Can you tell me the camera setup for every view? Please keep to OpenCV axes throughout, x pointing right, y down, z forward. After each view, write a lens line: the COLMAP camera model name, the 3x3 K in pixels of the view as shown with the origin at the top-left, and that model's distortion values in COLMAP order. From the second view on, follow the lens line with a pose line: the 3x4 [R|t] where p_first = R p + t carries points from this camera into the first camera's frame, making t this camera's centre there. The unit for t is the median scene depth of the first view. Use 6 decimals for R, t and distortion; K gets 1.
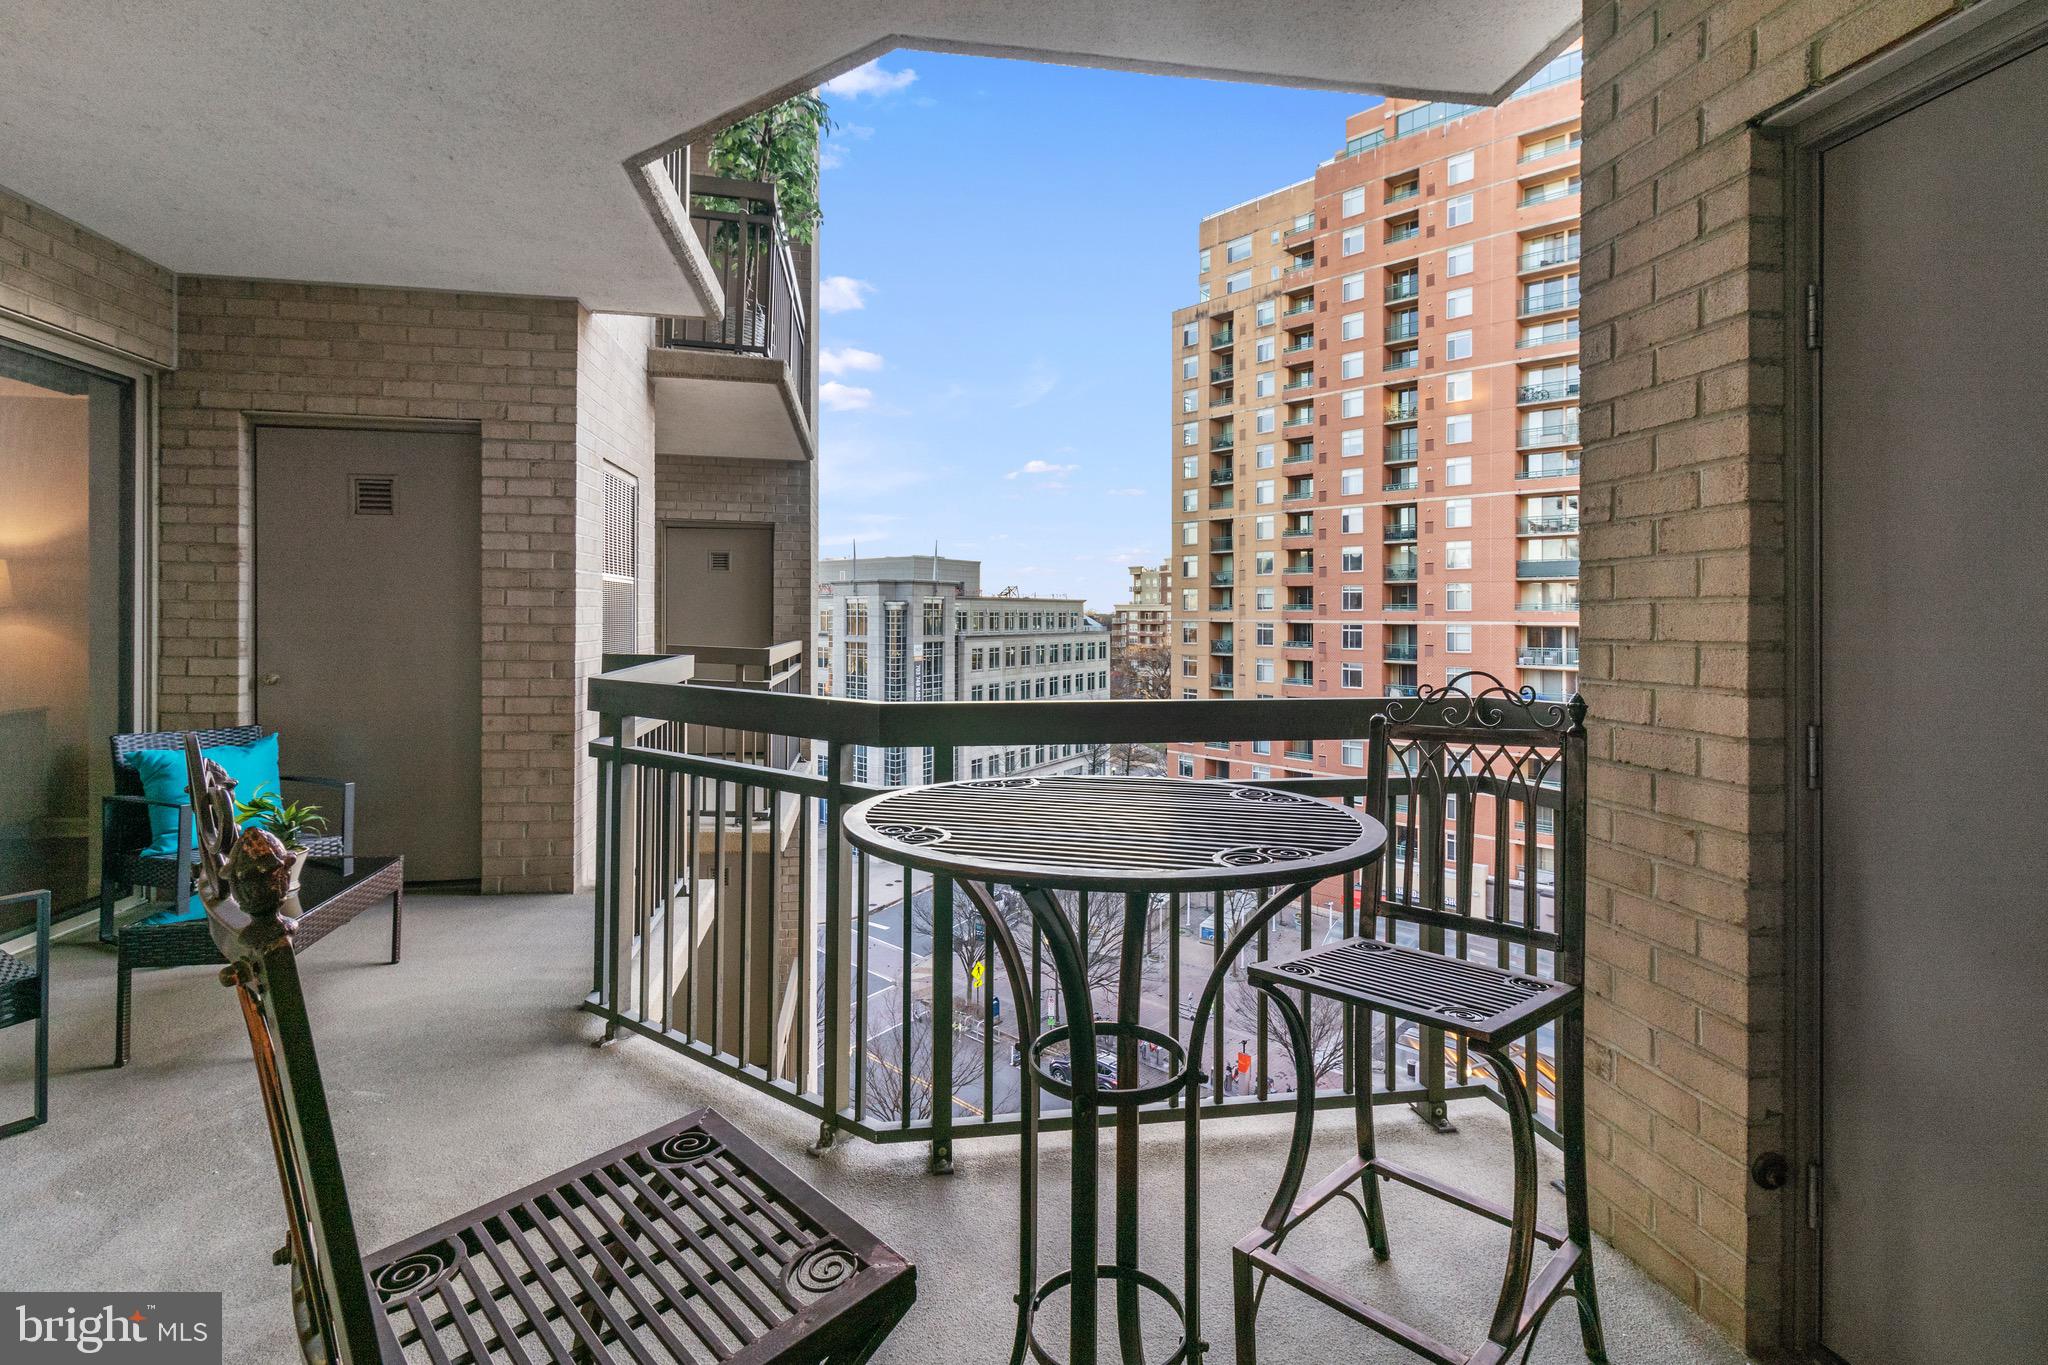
lens RADIAL K [[975.7, 0, 1032.3], [0, 975.7, 641.1], [0, 0, 1]] dist [0.005247, 0.001191]
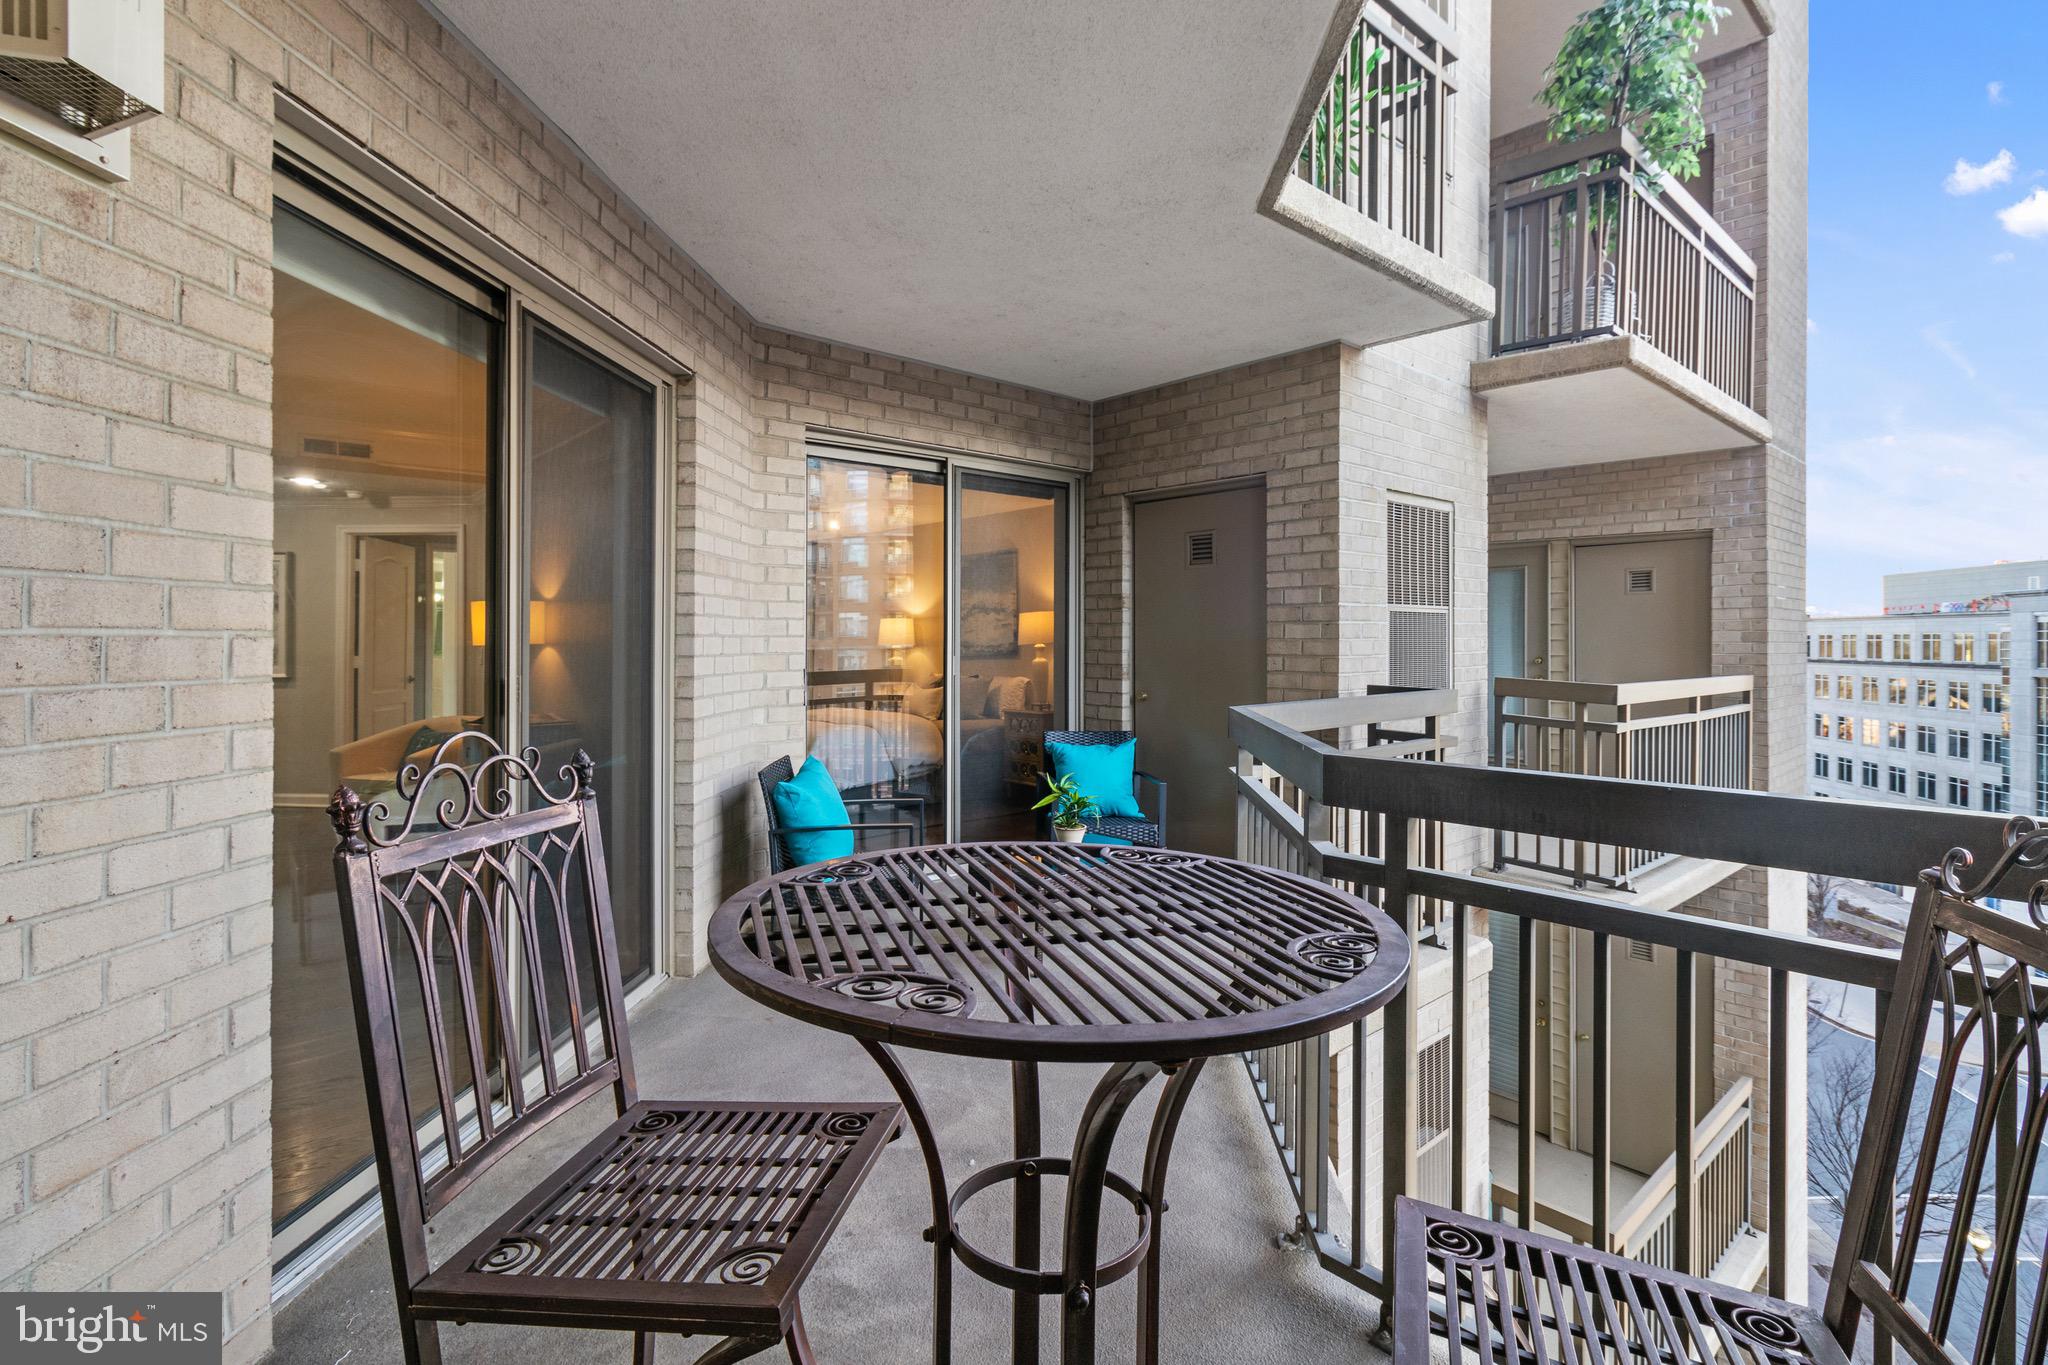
lens RADIAL K [[975.7, 0, 1028.9], [0, 975.7, 662.5], [0, 0, 1]] dist [0.005247, 0.001191]
pose [[0.531686, 0.011064, -0.846869, 0.238137], [-0.016017, 0.999867, 0.003007, -0.007990], [0.846790, 0.011965, 0.531793, 0.178874]]
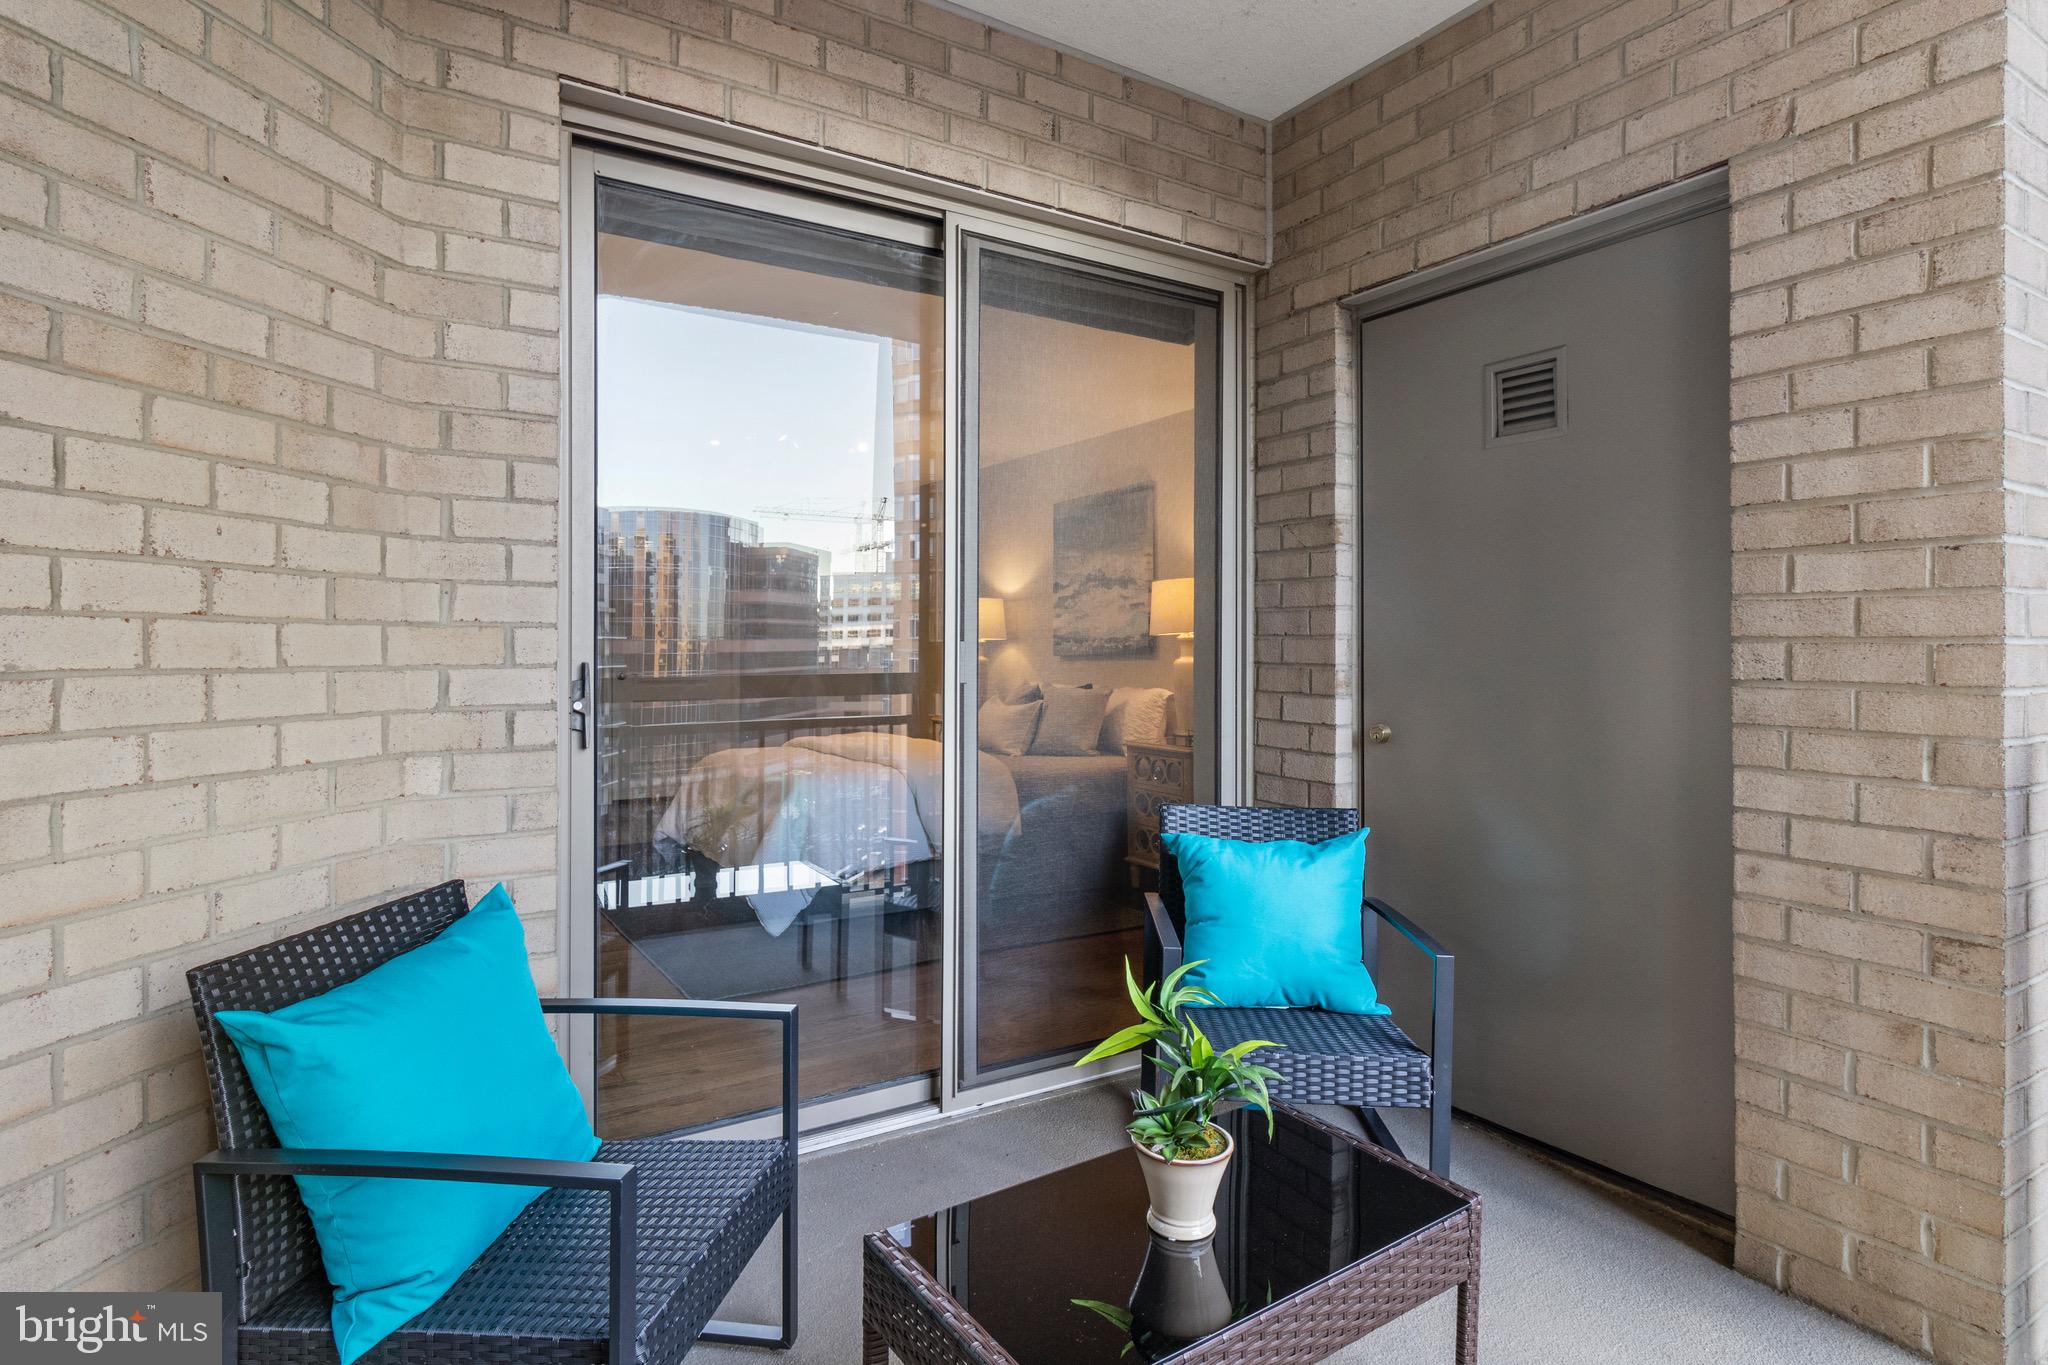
lens RADIAL K [[1035.5, 0, 1034.5], [0, 1035.5, 632.7], [0, 0, 1]] dist [0.007007, -0.003742]
pose [[0.375439, -0.019986, -0.926632, -0.259948], [-0.024931, 0.999188, -0.031652, 0.001795], [0.926512, 0.034985, 0.374636, 0.552924]]
